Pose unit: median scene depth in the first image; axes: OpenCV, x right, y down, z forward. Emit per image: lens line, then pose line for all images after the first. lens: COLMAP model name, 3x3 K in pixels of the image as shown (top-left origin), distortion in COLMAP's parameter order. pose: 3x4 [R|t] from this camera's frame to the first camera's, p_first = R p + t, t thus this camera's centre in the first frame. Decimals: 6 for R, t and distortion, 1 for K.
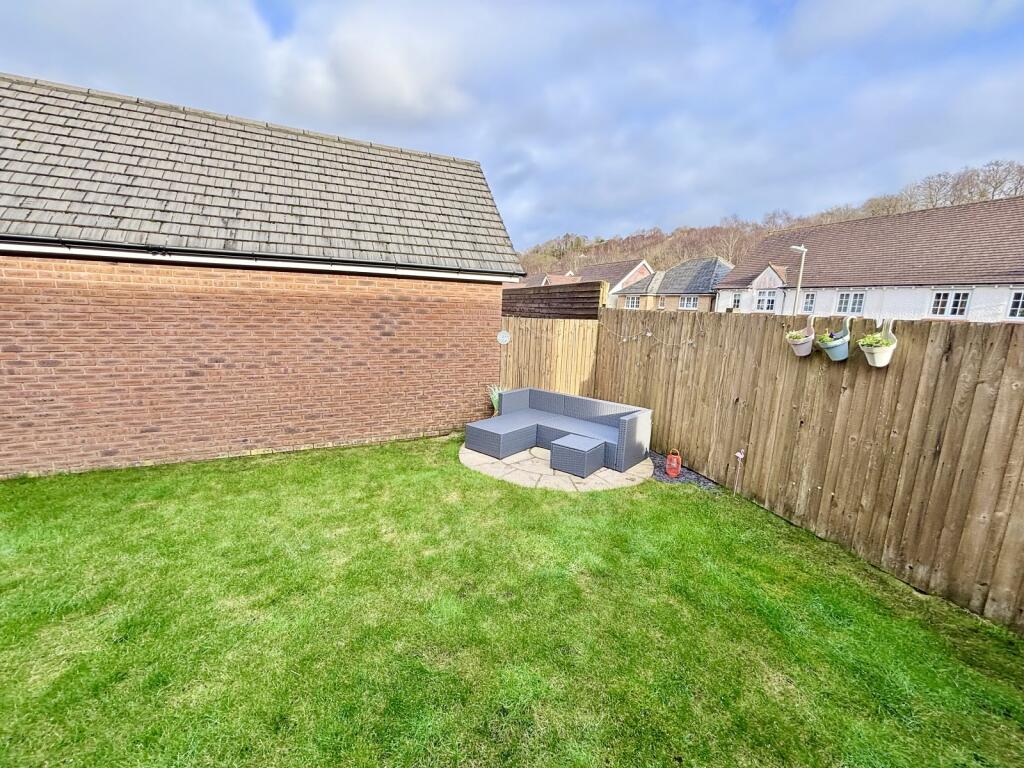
lens RADIAL K [[411.4, 0, 510.5], [0, 411.4, 380.9], [0, 0, 1]] dist [0.000310, -0.000435]
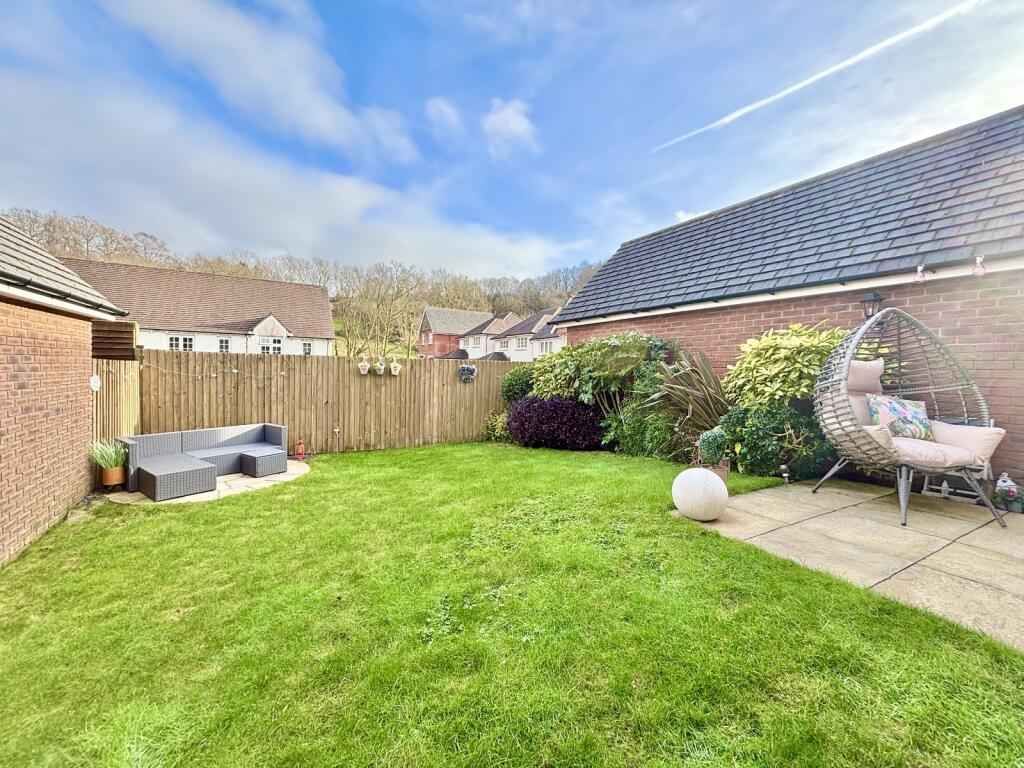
lens RADIAL K [[411.4, 0, 510.5], [0, 411.4, 380.9], [0, 0, 1]] dist [0.000310, -0.000435]
pose [[-0.074196, -0.066077, 0.995052, -1.223068], [0.156084, 0.984736, 0.077030, -0.055934], [-0.984953, 0.161027, -0.062749, 0.273171]]
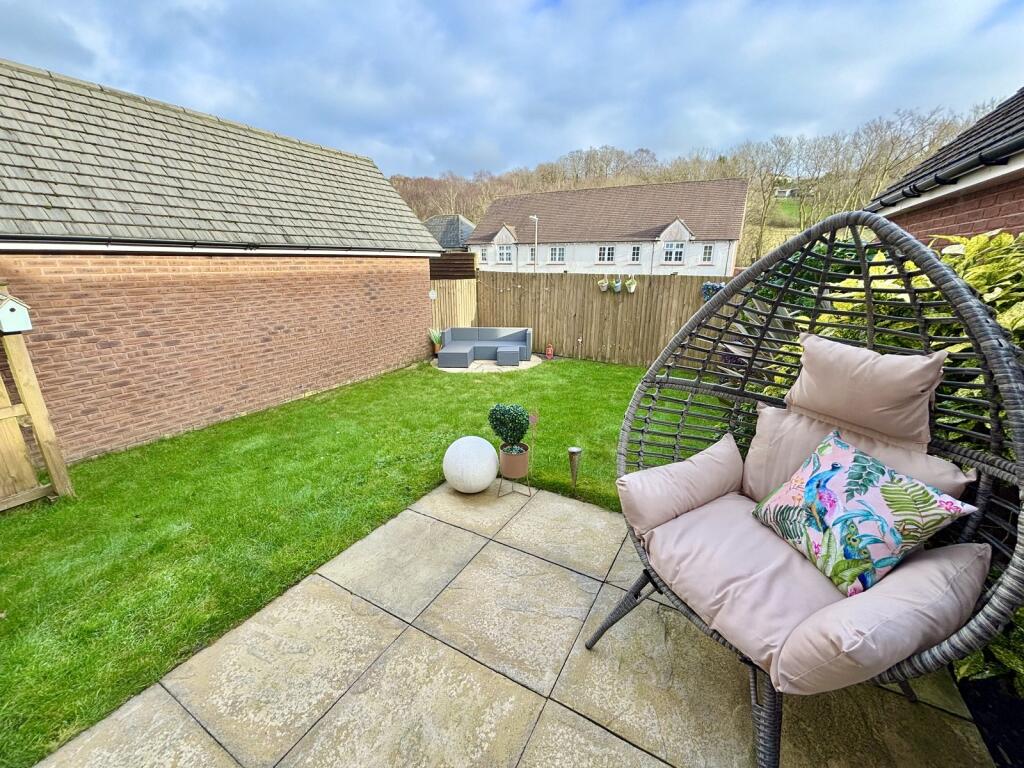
lens RADIAL K [[411.4, 0, 510.5], [0, 411.4, 380.9], [0, 0, 1]] dist [0.000310, -0.000435]
pose [[0.809714, -0.194619, 0.553613, -0.883449], [0.130546, 0.979503, 0.153402, 0.010646], [-0.572120, -0.051940, 0.818524, -0.514913]]
